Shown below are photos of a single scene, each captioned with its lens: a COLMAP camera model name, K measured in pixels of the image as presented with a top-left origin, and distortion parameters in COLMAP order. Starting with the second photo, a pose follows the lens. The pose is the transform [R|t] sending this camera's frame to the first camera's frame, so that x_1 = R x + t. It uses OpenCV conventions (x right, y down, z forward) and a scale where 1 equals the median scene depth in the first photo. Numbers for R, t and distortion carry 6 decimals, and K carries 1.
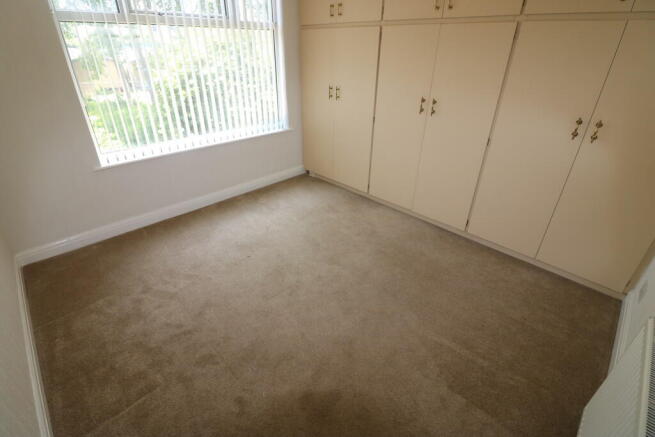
lens RADIAL K [[309.3, 0, 325.2], [0, 309.3, 211.7], [0, 0, 1]] dist [0.001806, -0.001481]
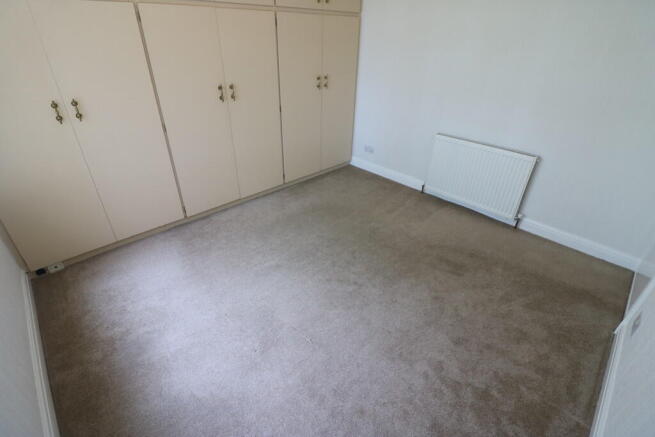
lens RADIAL K [[309.3, 0, 325.2], [0, 309.3, 211.7], [0, 0, 1]] dist [0.001806, -0.001481]
pose [[0.023445, -0.512205, 0.858543, -0.714011], [0.461085, 0.767526, 0.445313, -0.347939], [-0.887046, 0.385421, 0.254165, 0.623045]]
